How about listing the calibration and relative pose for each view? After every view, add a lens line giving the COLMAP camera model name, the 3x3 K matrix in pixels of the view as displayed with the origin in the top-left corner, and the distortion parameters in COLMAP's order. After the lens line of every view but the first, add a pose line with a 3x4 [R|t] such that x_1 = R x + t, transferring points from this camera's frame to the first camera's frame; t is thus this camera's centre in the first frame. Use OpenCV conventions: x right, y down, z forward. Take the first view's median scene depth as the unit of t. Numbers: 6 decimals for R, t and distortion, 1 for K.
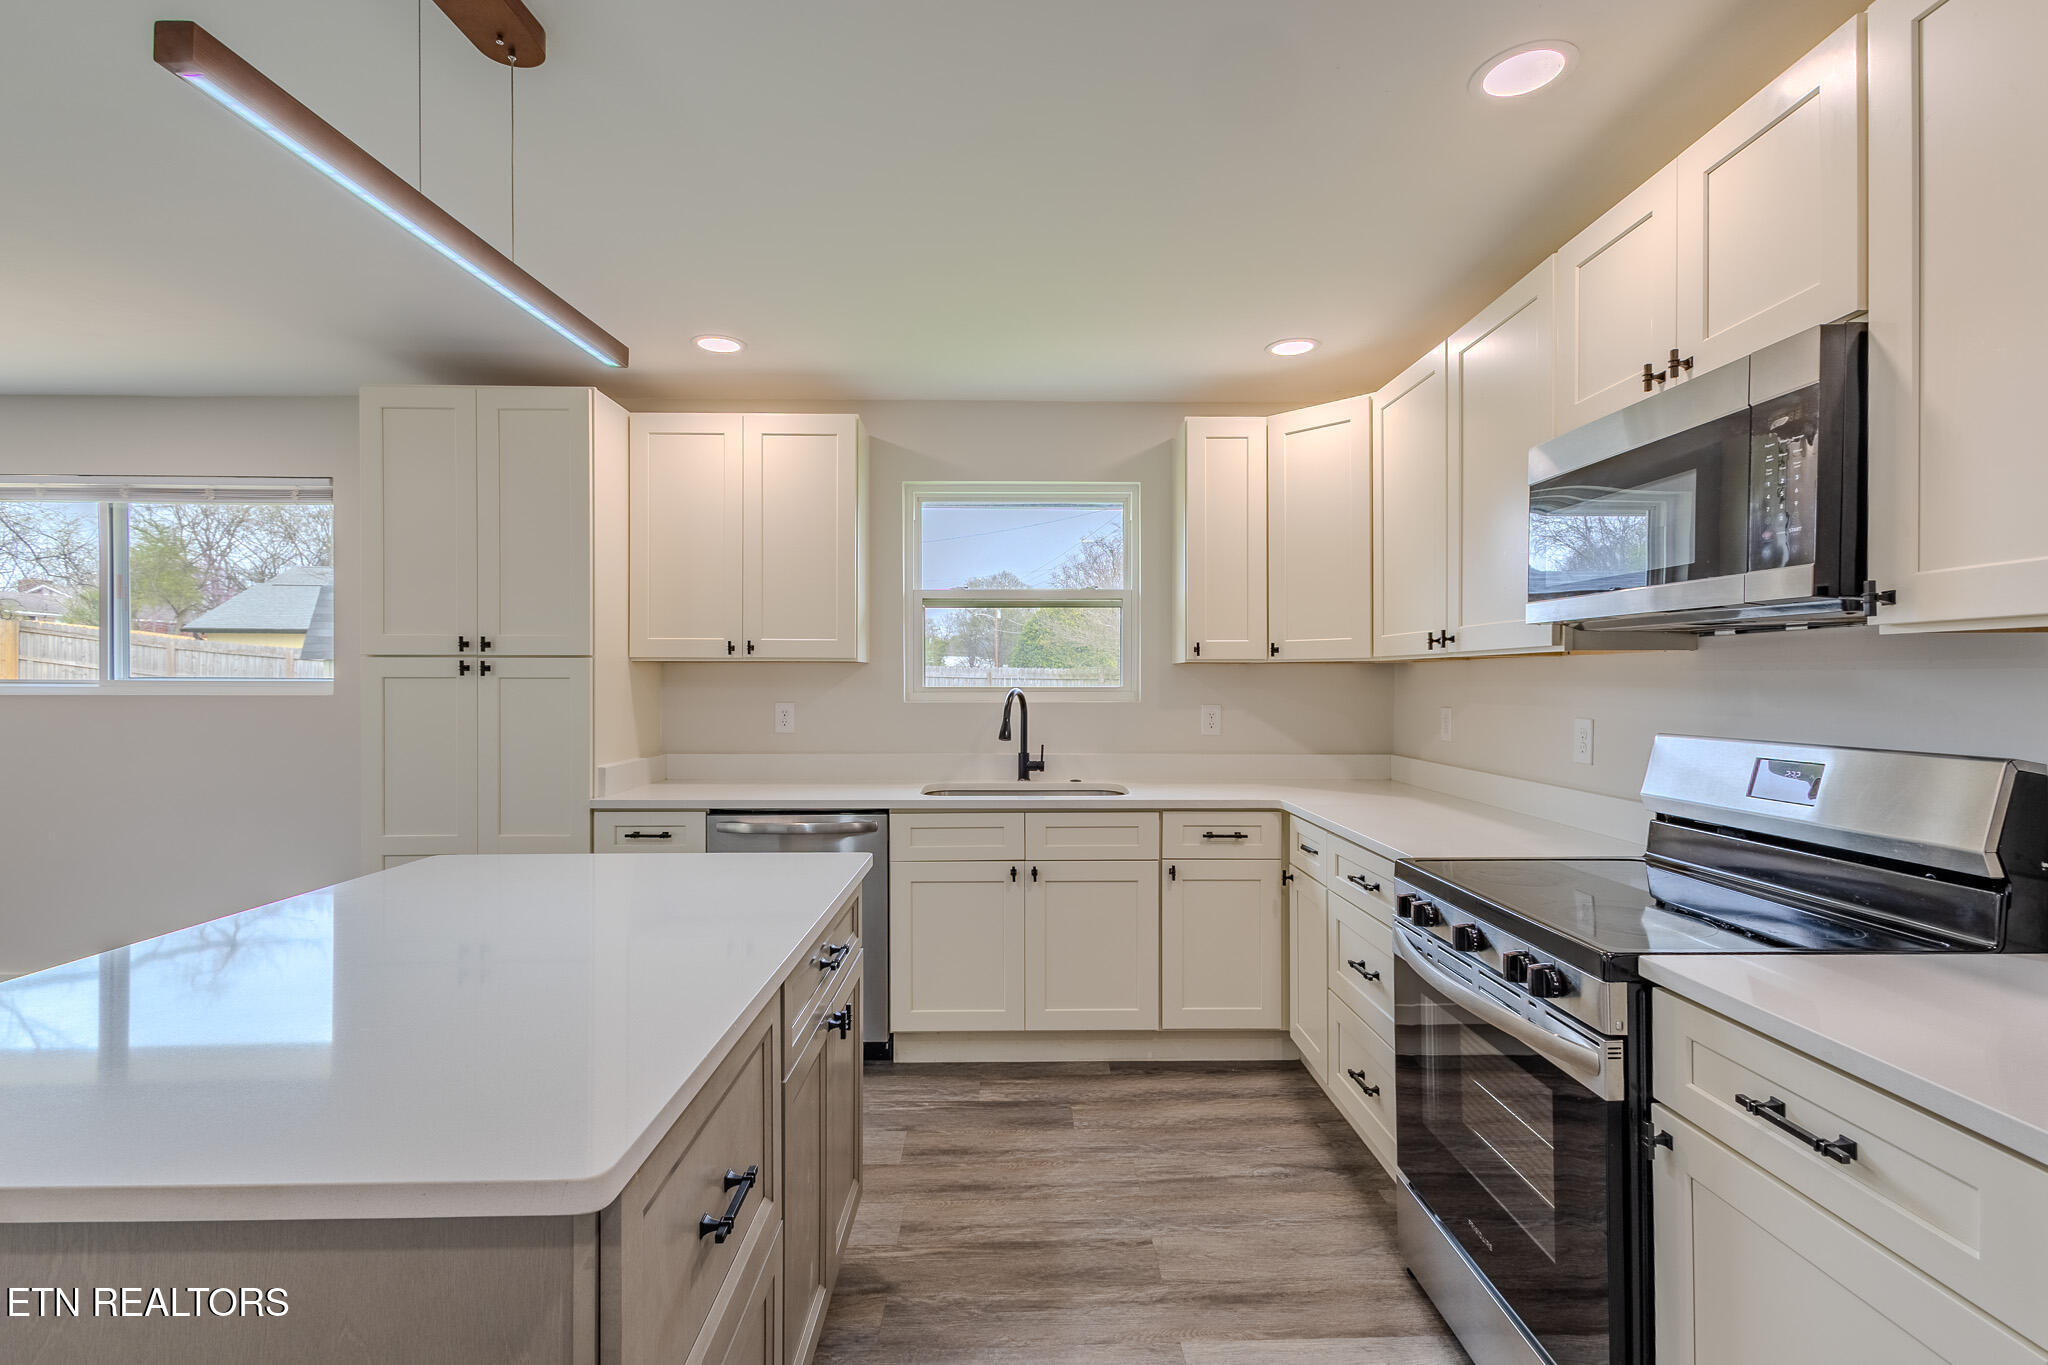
lens RADIAL K [[922.9, 0, 1039.7], [0, 922.9, 686.1], [0, 0, 1]] dist [-0.000471, -0.000152]
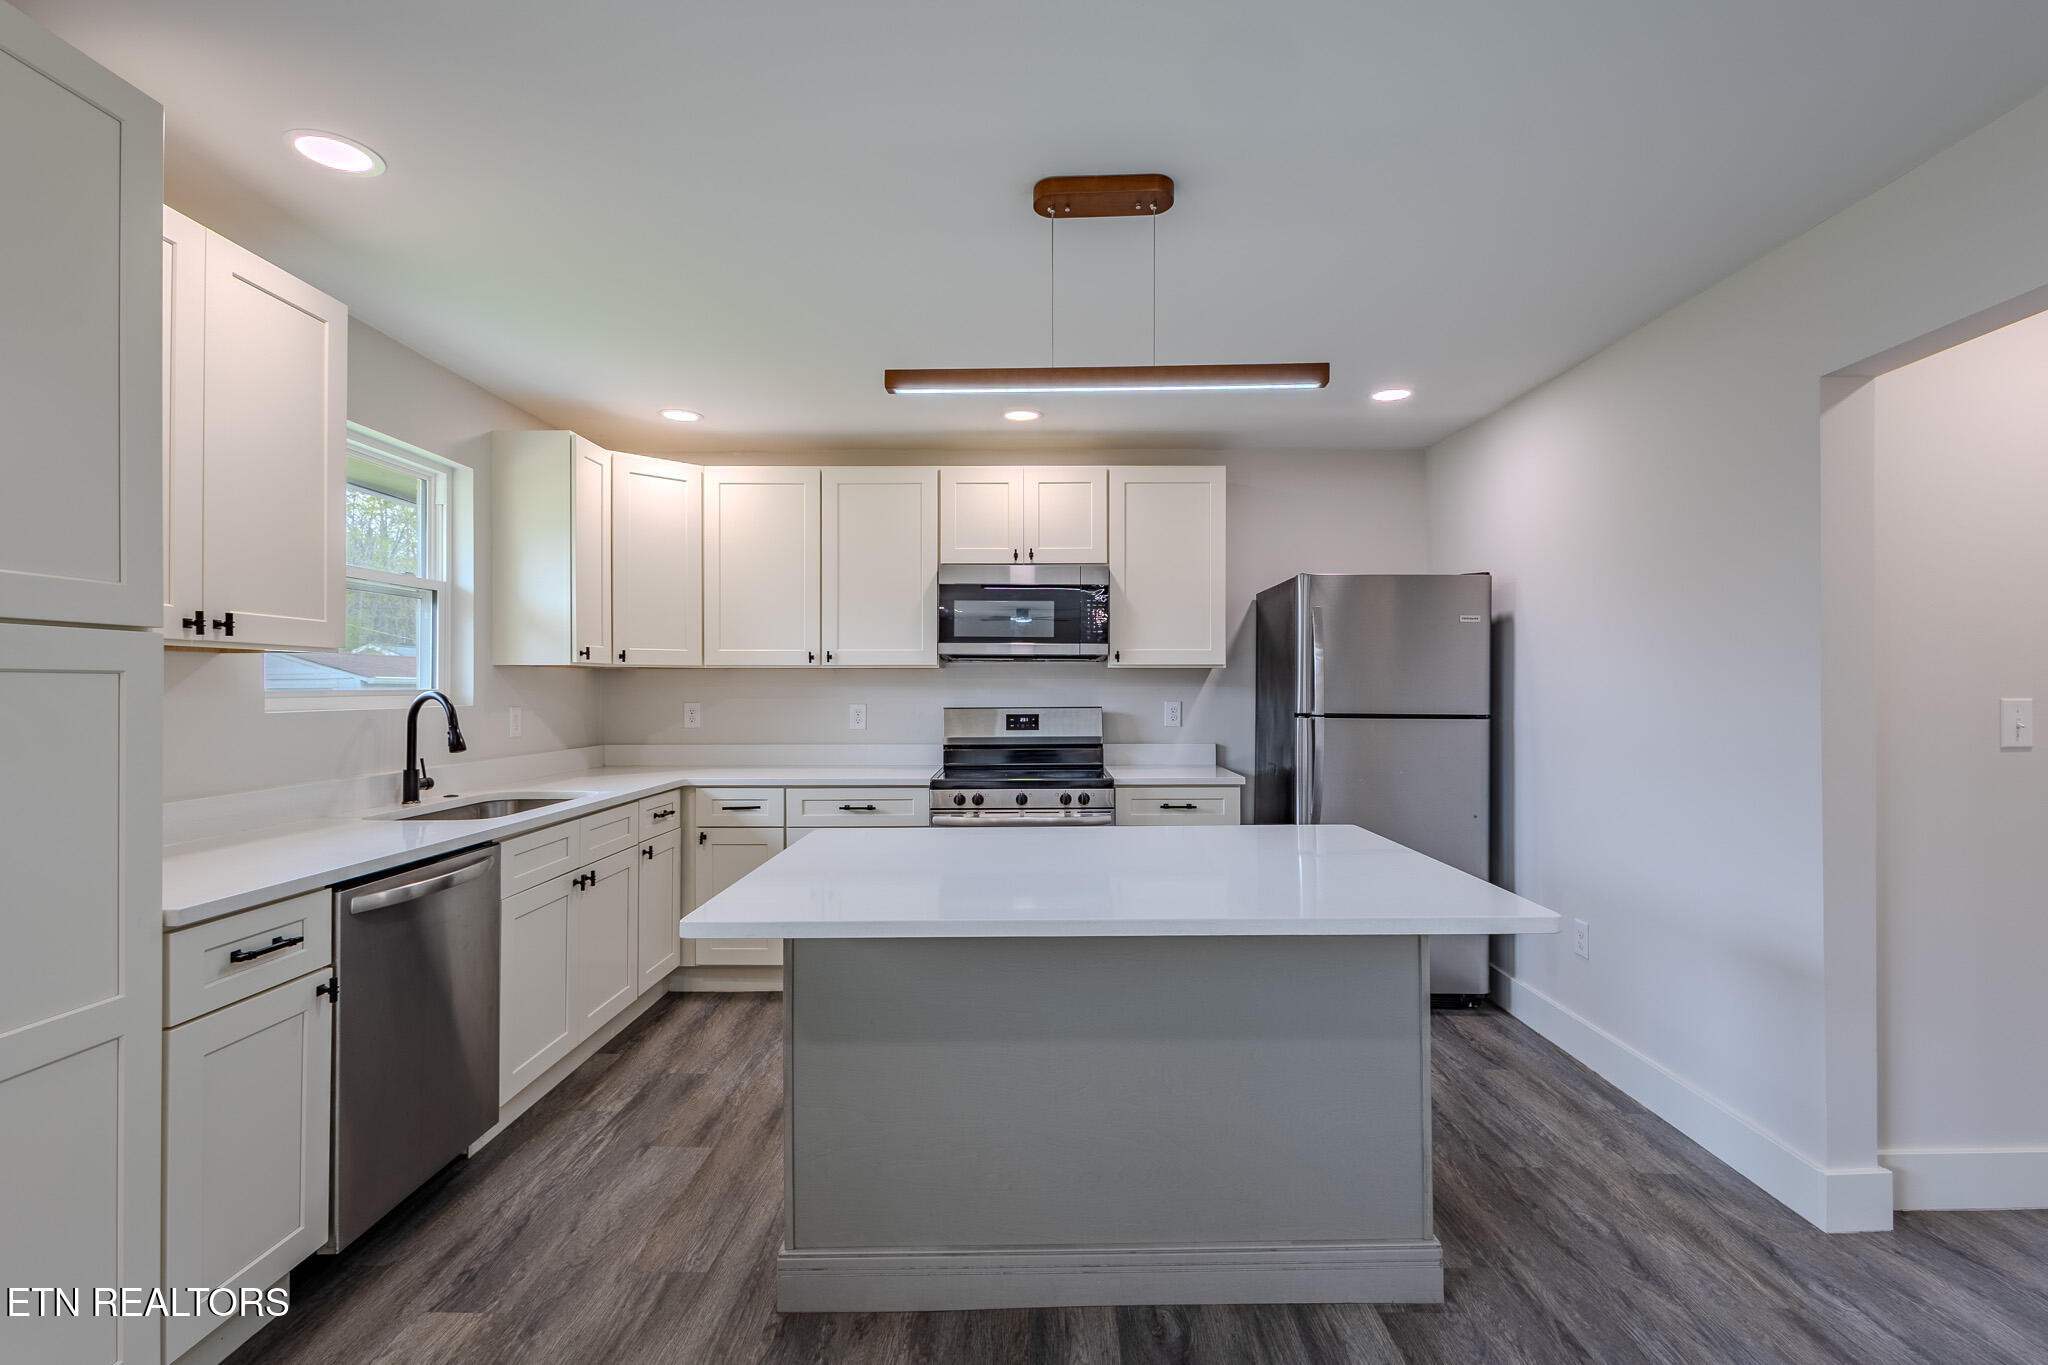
lens RADIAL K [[936.6, 0, 1024.0], [0, 936.6, 682.5], [0, 0, 1]] dist [-0.001966, -0.000813]
pose [[0.045373, -0.007058, 0.998945, -1.062480], [0.002156, 0.999973, 0.006968, -0.013304], [-0.998968, 0.001838, 0.045387, 0.536194]]
